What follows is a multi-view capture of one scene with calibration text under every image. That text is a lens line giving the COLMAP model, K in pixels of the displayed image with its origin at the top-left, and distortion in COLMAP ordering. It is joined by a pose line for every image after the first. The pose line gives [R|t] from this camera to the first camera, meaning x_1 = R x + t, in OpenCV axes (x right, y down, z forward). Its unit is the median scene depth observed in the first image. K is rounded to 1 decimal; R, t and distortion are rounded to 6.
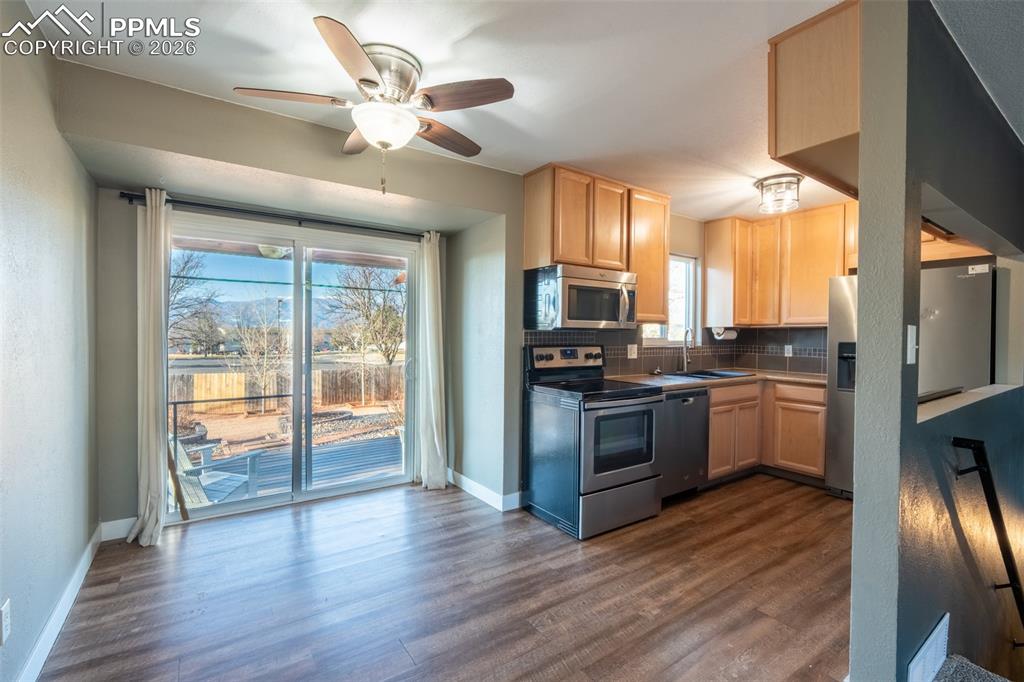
lens RADIAL K [[452.4, 0, 504.7], [0, 452.4, 342.5], [0, 0, 1]] dist [-0.008612, 0.001353]
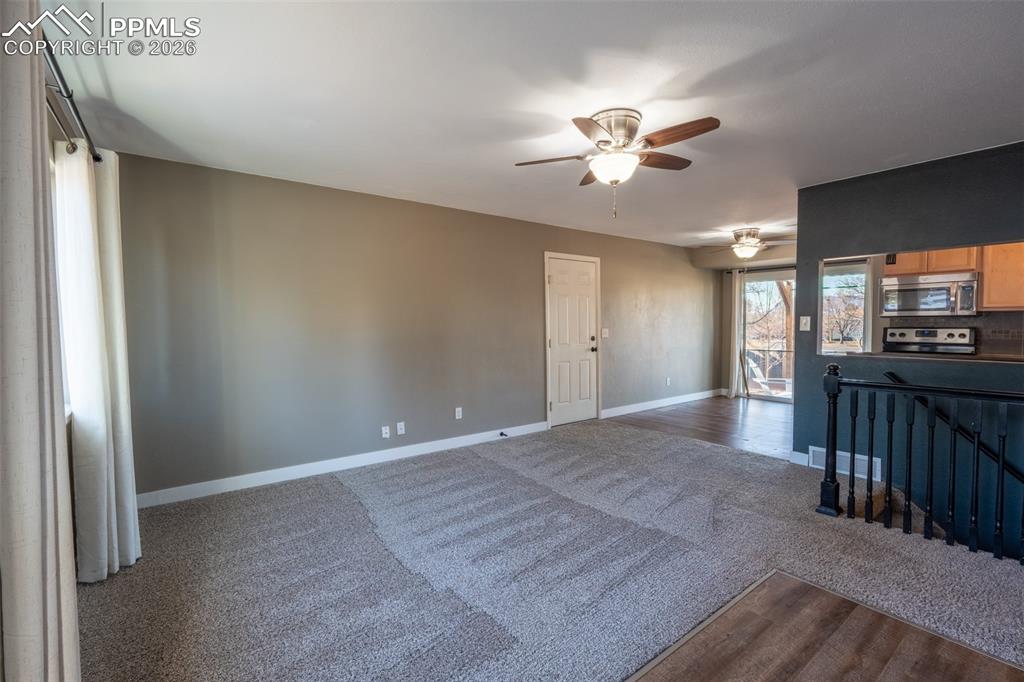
lens RADIAL K [[452.4, 0, 510.4], [0, 452.4, 339.3], [0, 0, 1]] dist [-0.008612, 0.001353]
pose [[0.050302, 0.029558, -0.998297, 1.455923], [-0.011818, 0.999510, 0.028998, 0.017507], [0.998664, 0.010340, 0.050626, -0.376986]]
